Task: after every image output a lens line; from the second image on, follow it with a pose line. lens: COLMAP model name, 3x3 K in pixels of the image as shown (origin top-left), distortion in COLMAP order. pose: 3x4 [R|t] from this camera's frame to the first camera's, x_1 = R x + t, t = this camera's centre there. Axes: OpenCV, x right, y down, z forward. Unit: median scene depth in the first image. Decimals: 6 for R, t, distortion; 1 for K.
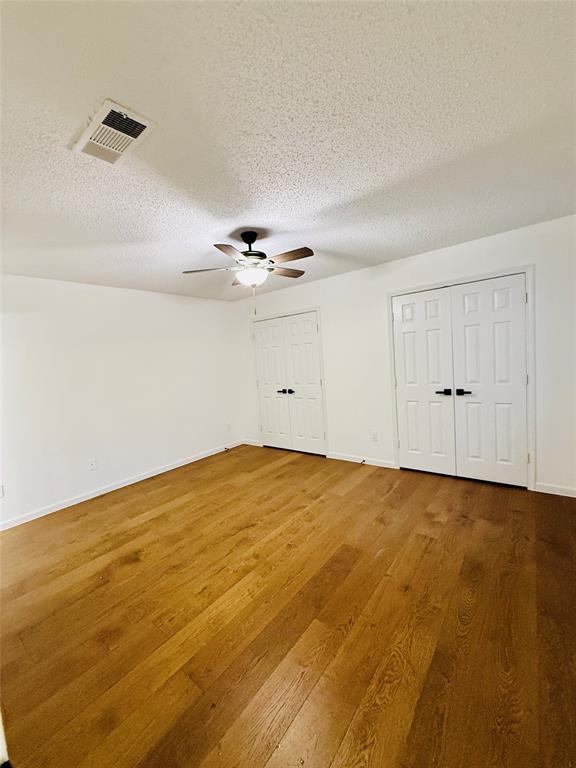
lens RADIAL K [[306.6, 0, 288.0], [0, 306.6, 384.0], [0, 0, 1]] dist [-0.000526, 0.000360]
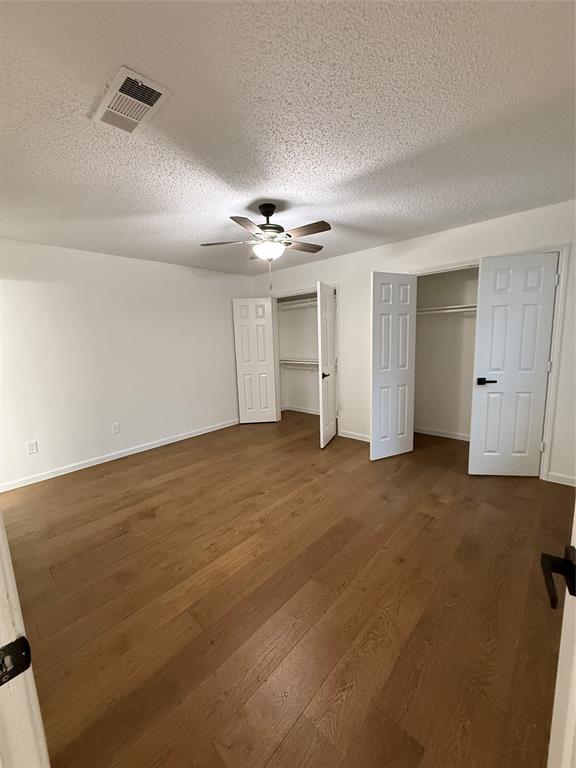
lens RADIAL K [[306.6, 0, 288.0], [0, 306.6, 384.0], [0, 0, 1]] dist [-0.000526, 0.000360]
pose [[0.996744, 0.047911, -0.064848, 0.038414], [-0.043132, 0.996385, 0.073191, 0.007319], [0.068121, -0.070156, 0.995207, -0.021253]]
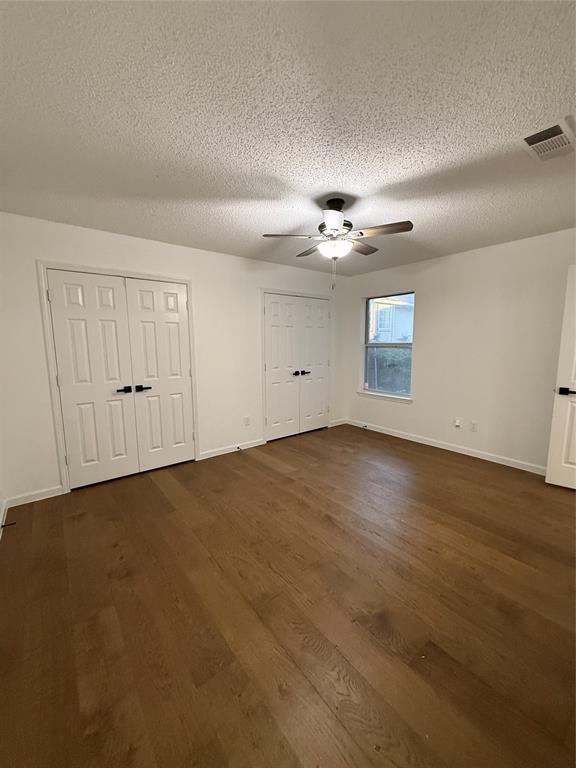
lens RADIAL K [[306.6, 0, 288.0], [0, 306.6, 384.0], [0, 0, 1]] dist [-0.000526, 0.000360]
pose [[0.236874, -0.058922, 0.969752, -1.345084], [0.073272, 0.996400, 0.042644, 0.019315], [-0.968773, 0.060954, 0.240339, 1.158269]]
